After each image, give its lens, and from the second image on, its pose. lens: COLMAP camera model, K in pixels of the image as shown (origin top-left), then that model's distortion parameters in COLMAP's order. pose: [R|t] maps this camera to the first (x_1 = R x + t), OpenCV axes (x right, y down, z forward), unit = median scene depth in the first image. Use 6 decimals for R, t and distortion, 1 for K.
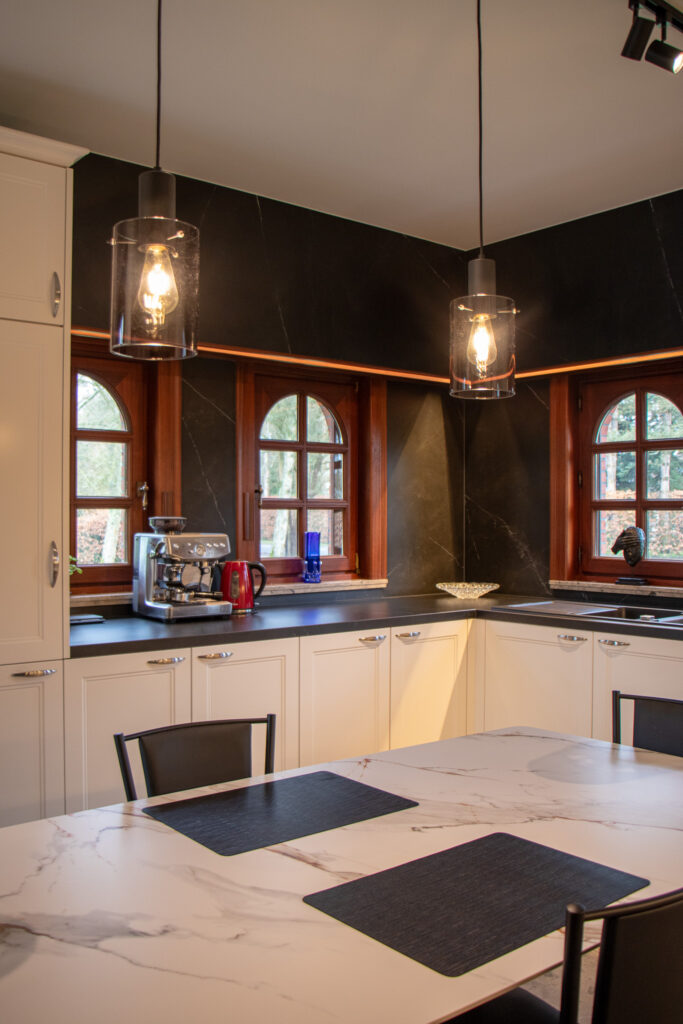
lens RADIAL K [[918.4, 0, 319.5], [0, 918.4, 514.7], [0, 0, 1]] dist [-0.167668, 0.195974]
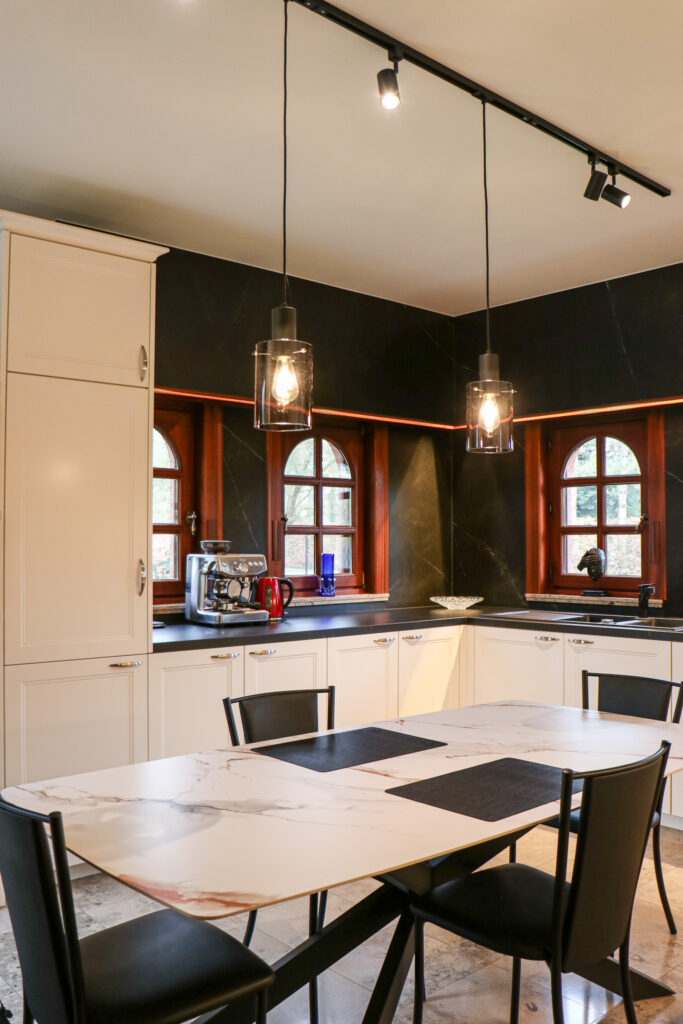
lens RADIAL K [[889.2, 0, 321.3], [0, 889.2, 513.5], [0, 0, 1]] dist [-0.171381, 0.173581]
pose [[0.999421, -0.000435, 0.034014, -0.065113], [0.001494, 0.999514, -0.031134, 0.003427], [-0.033984, 0.031167, 0.998936, -0.177423]]
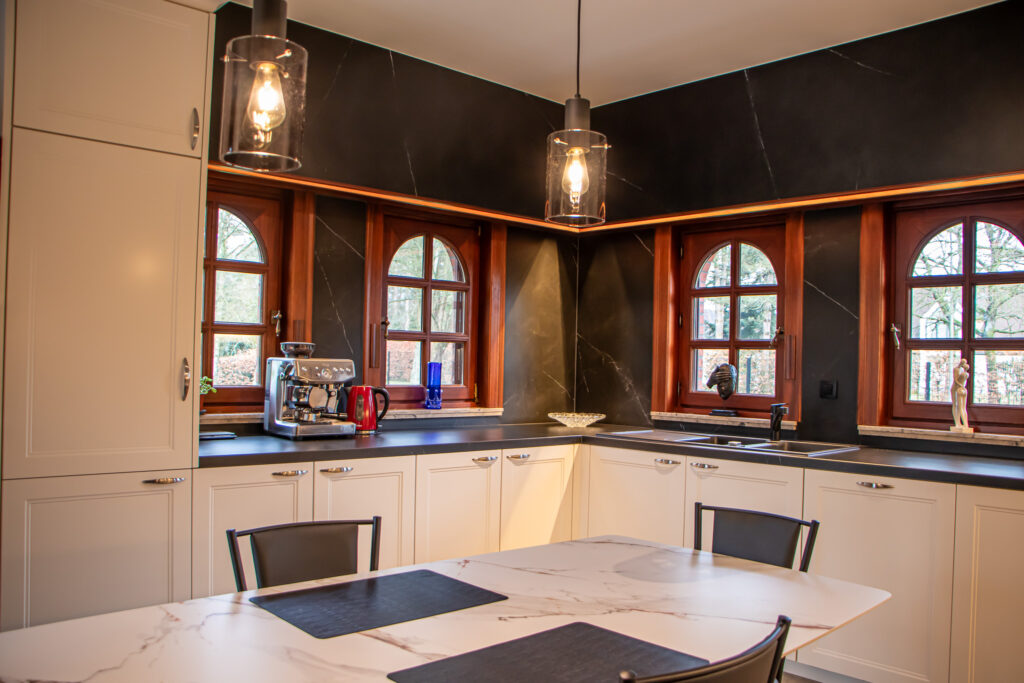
lens RADIAL K [[839.1, 0, 517.0], [0, 839.1, 355.1], [0, 0, 1]] dist [-0.192181, 0.159081]
pose [[0.997122, 0.022913, 0.072269, 0.021176], [-0.022392, 0.999717, -0.008014, 0.019088], [-0.072433, 0.006373, 0.997353, 0.006729]]
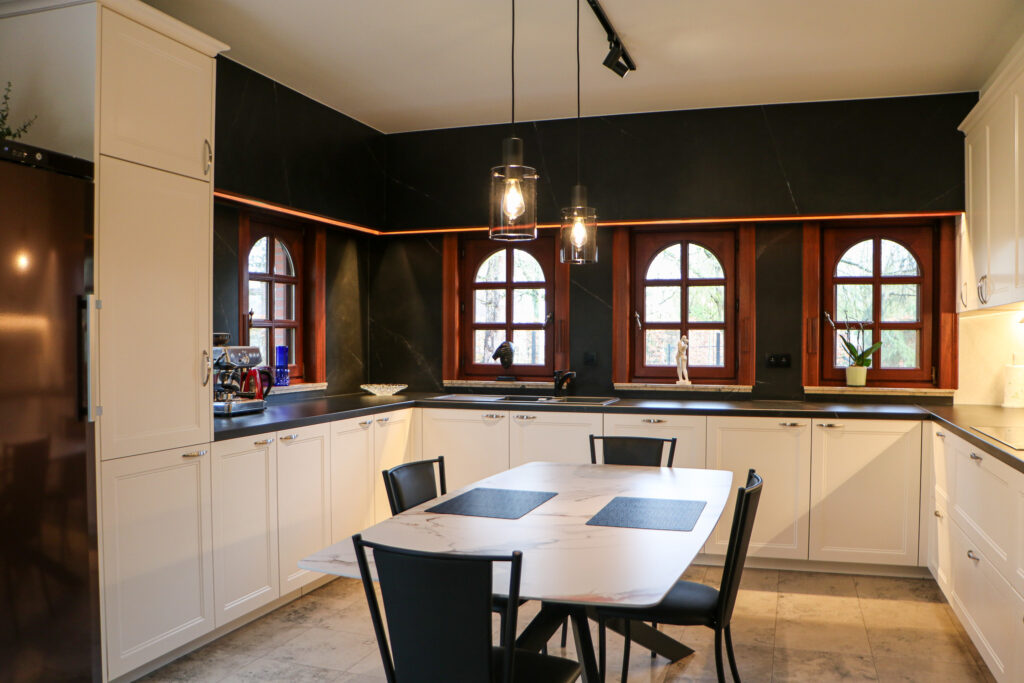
lens RADIAL K [[839.1, 0, 517.0], [0, 839.1, 355.1], [0, 0, 1]] dist [-0.192181, 0.159081]
pose [[0.841084, -0.009862, 0.540814, -0.417799], [-0.001622, 0.999783, 0.020754, 0.008666], [-0.540902, -0.018333, 0.840886, -0.161576]]
